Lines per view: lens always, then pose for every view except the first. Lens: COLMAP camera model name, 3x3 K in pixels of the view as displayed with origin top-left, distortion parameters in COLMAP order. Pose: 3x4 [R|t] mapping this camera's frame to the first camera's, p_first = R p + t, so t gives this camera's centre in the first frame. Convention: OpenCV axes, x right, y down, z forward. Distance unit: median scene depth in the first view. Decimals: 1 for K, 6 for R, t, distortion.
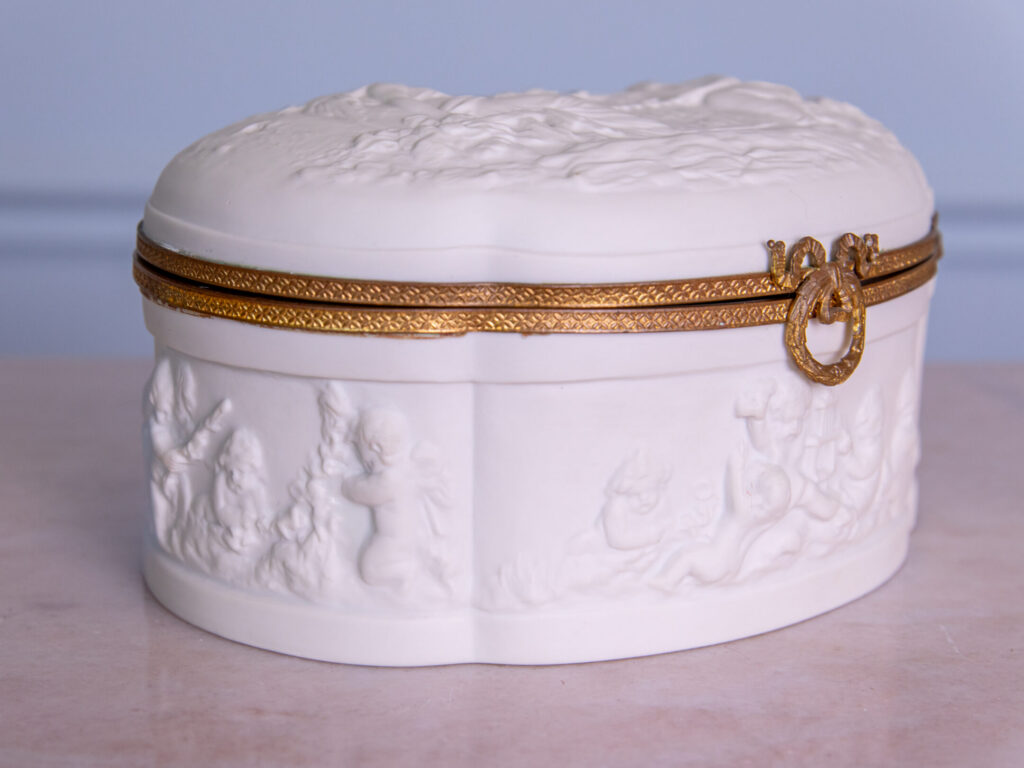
lens RADIAL K [[2025.8, 0, 512.0], [0, 2025.8, 384.0], [0, 0, 1]] dist [-0.006113, 0.037555]
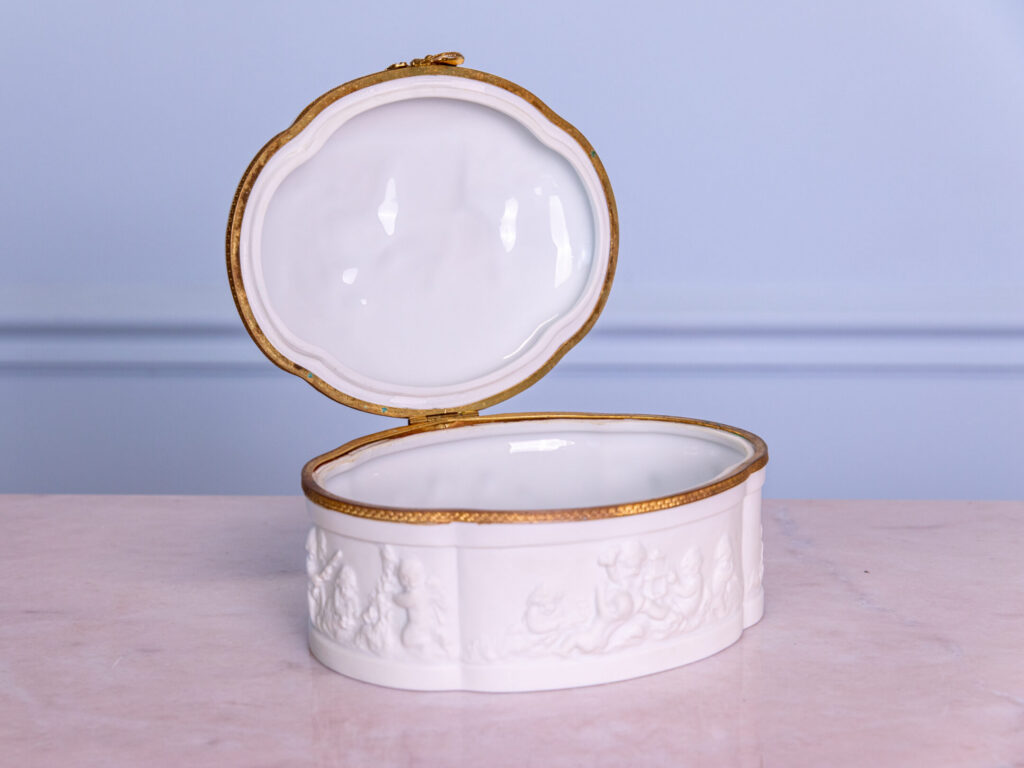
lens RADIAL K [[2025.8, 0, 512.0], [0, 2025.8, 384.0], [0, 0, 1]] dist [-0.006113, 0.037555]
pose [[0.984950, 0.006882, -0.172703, 0.360229], [-0.011490, 0.999604, -0.025693, -0.104956], [0.172458, 0.027291, 0.984639, -0.901087]]
